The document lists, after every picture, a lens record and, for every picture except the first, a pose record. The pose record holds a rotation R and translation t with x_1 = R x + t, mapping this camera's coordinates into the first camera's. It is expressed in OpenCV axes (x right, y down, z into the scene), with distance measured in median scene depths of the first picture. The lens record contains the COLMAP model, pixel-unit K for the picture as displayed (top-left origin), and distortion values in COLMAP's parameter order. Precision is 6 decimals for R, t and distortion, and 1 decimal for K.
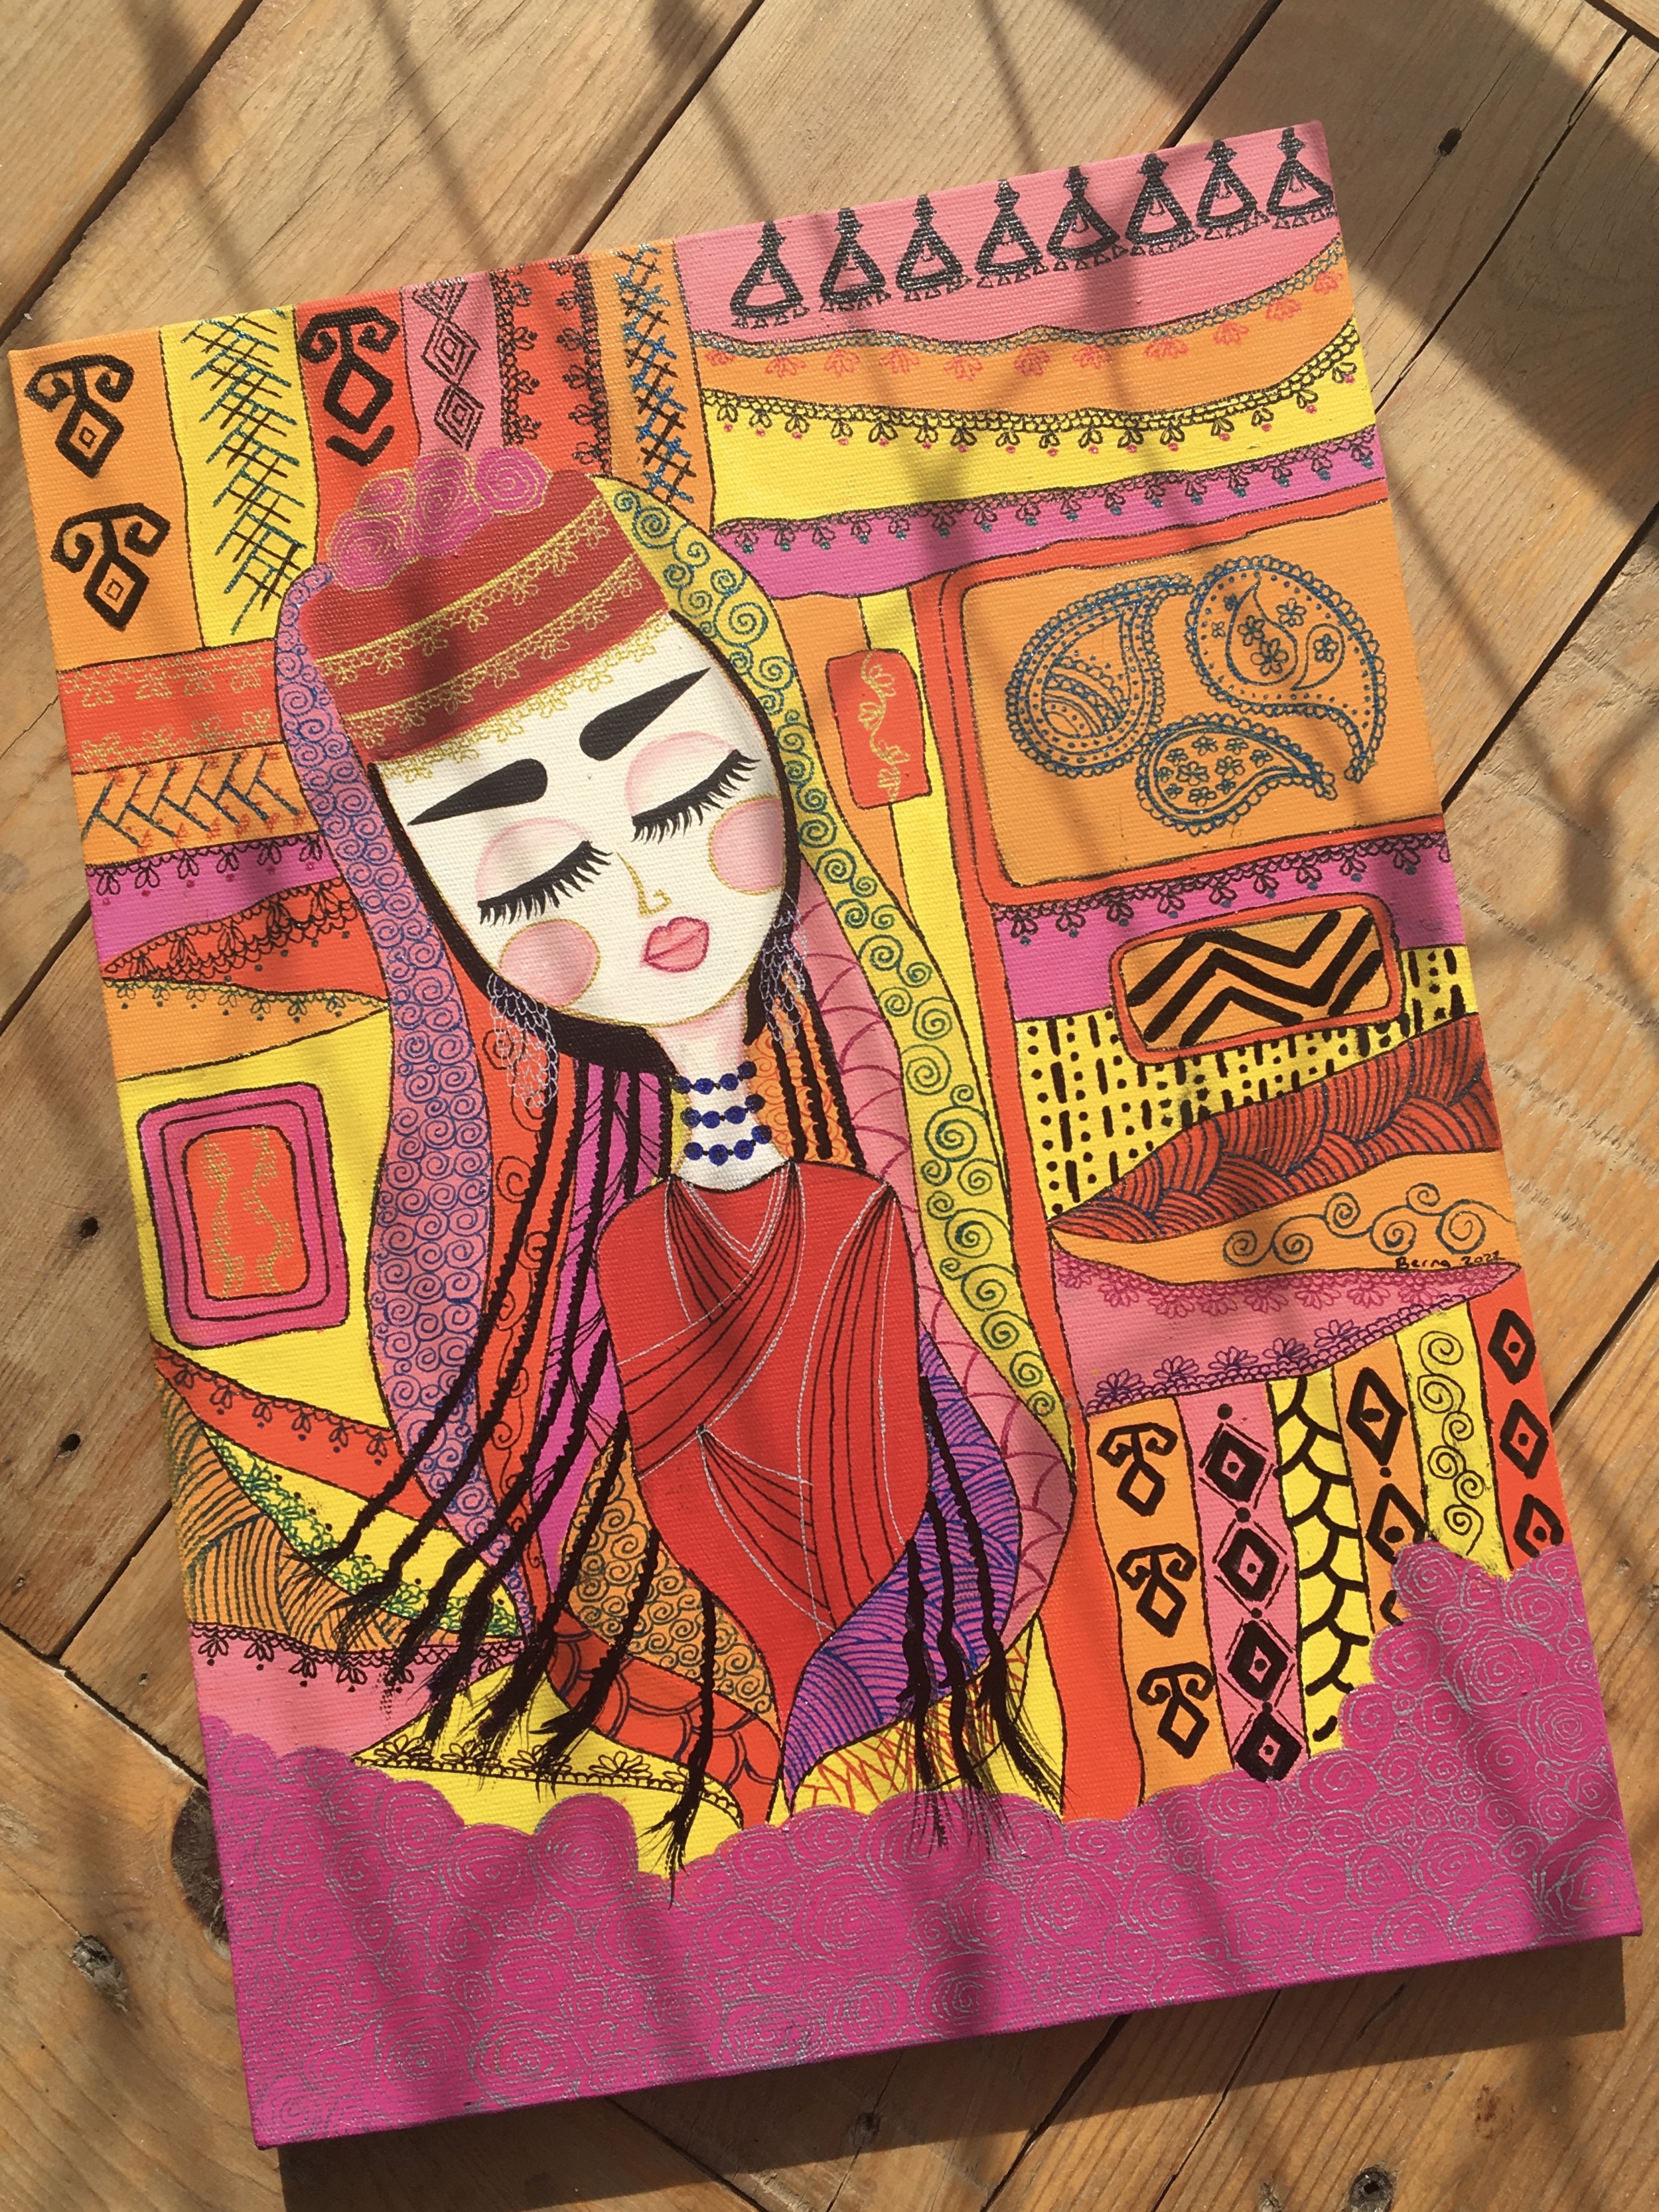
lens RADIAL K [[1869.8, 0, 820.3], [0, 1869.8, 1111.1], [0, 0, 1]] dist [0.109167, -0.203349]
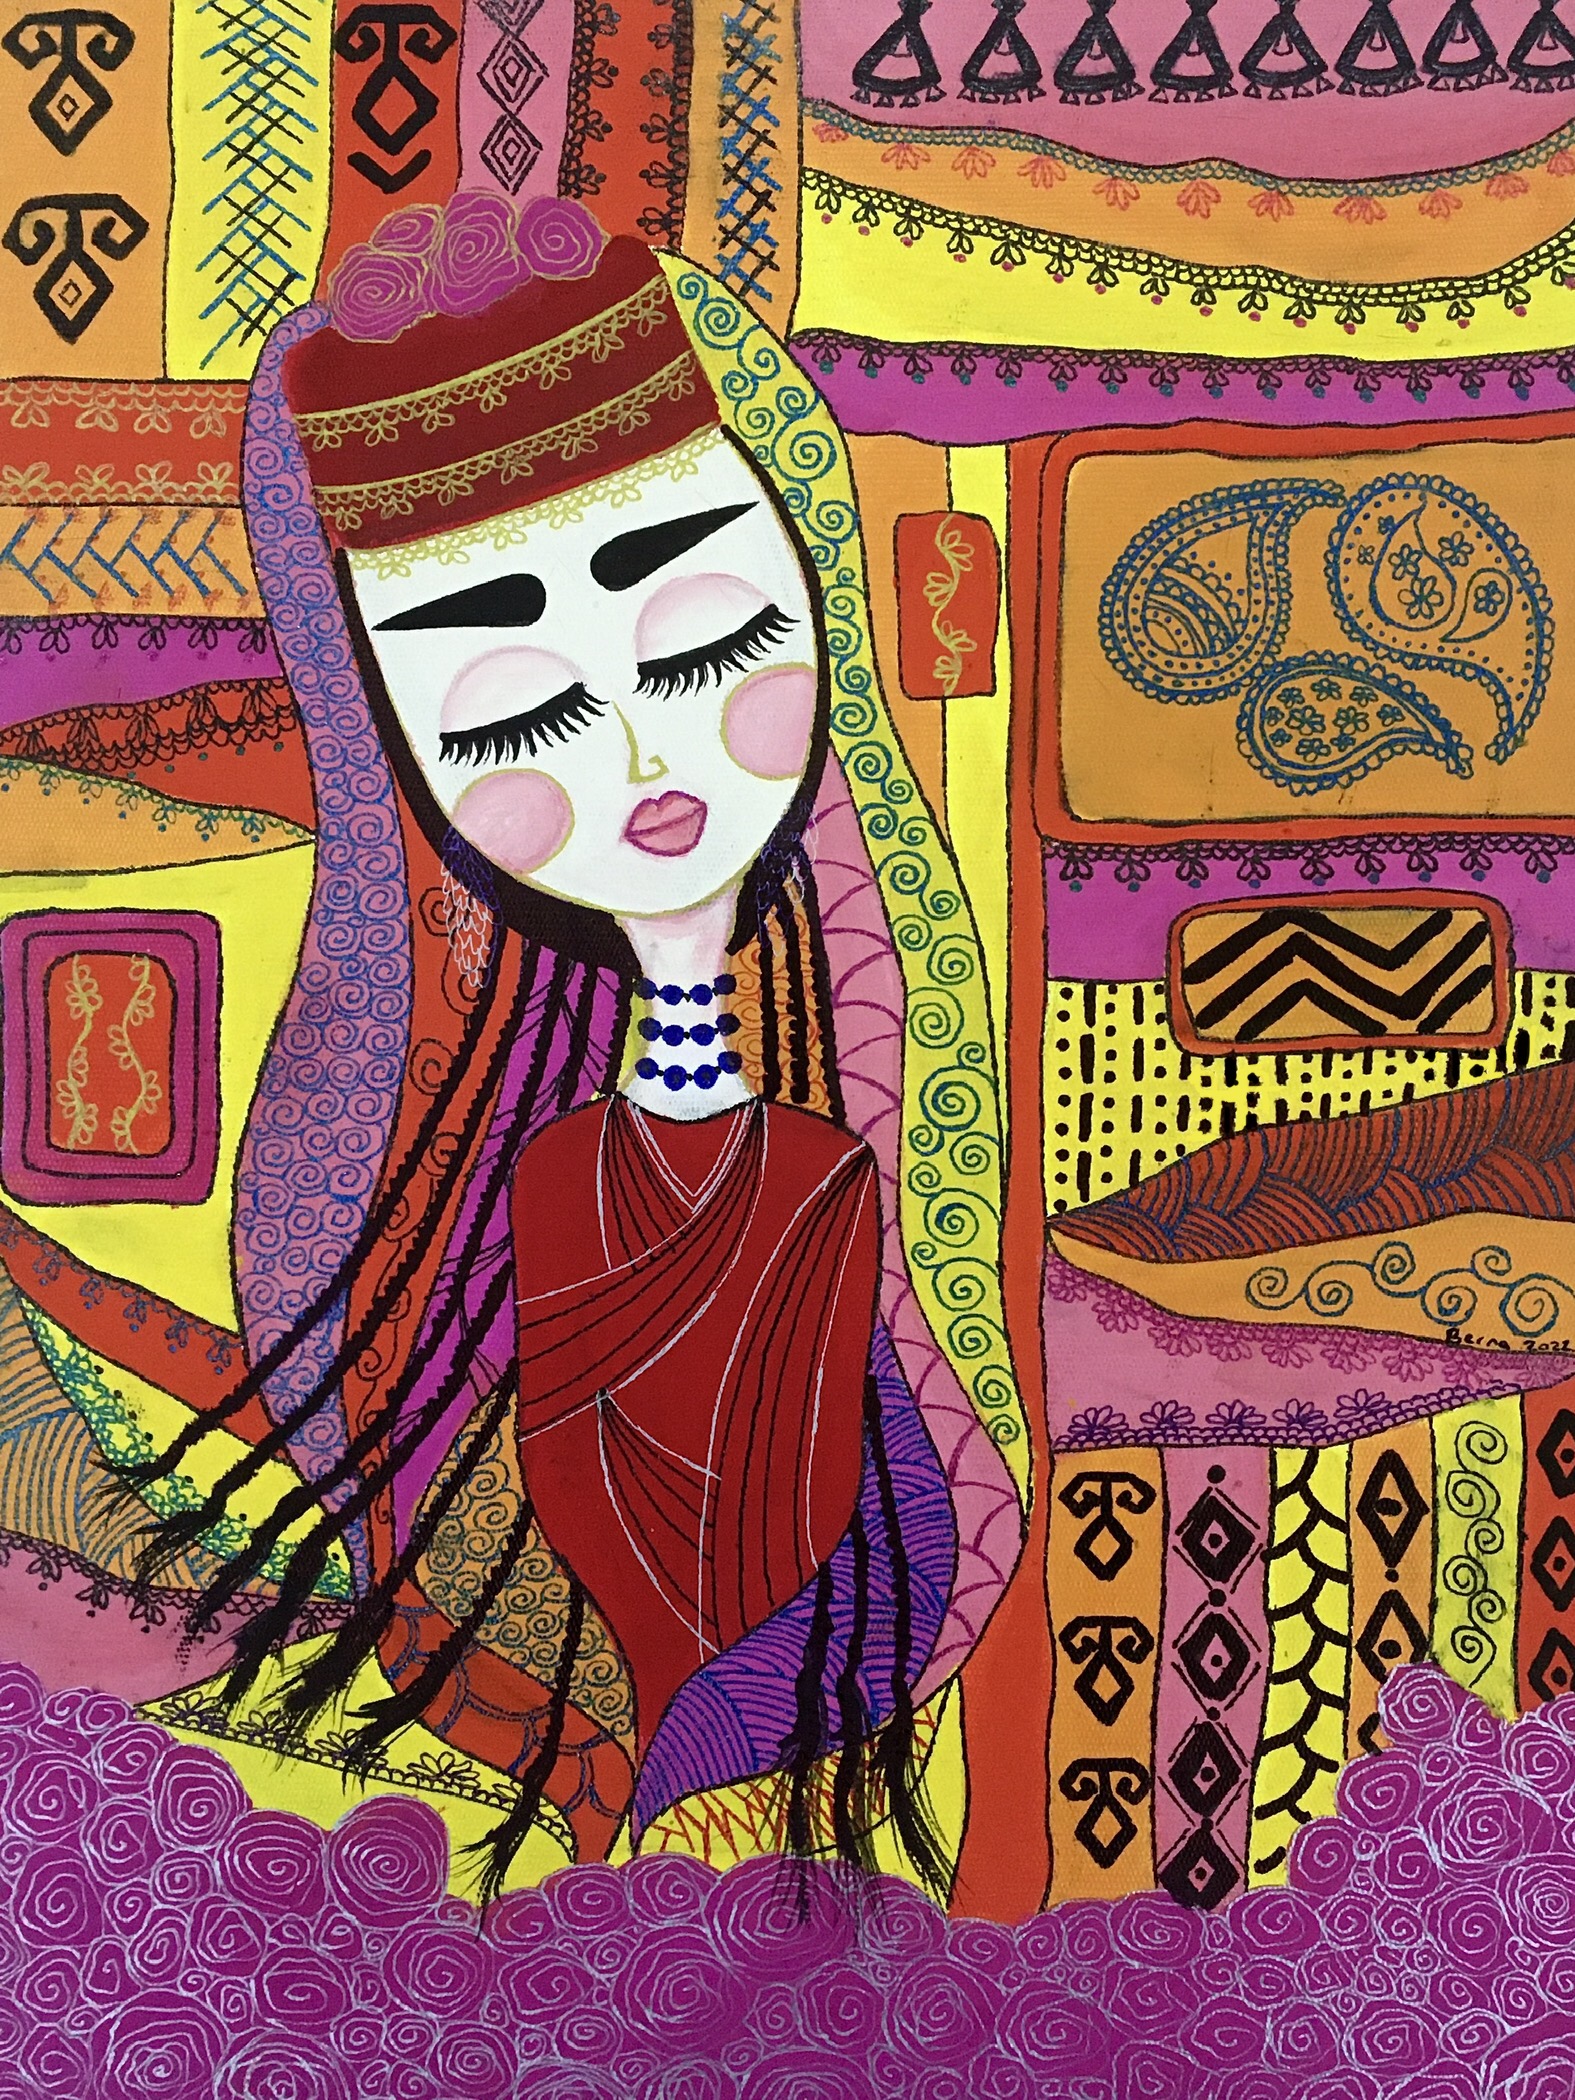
lens RADIAL K [[1775.0, 0, 778.7], [0, 1775.0, 1054.9], [0, 0, 1]] dist [0.109167, -0.203349]
pose [[0.986626, 0.162589, -0.011580, -0.000438], [-0.162539, 0.986689, 0.005134, 0.001483], [0.012260, -0.003183, 0.999920, 0.198363]]
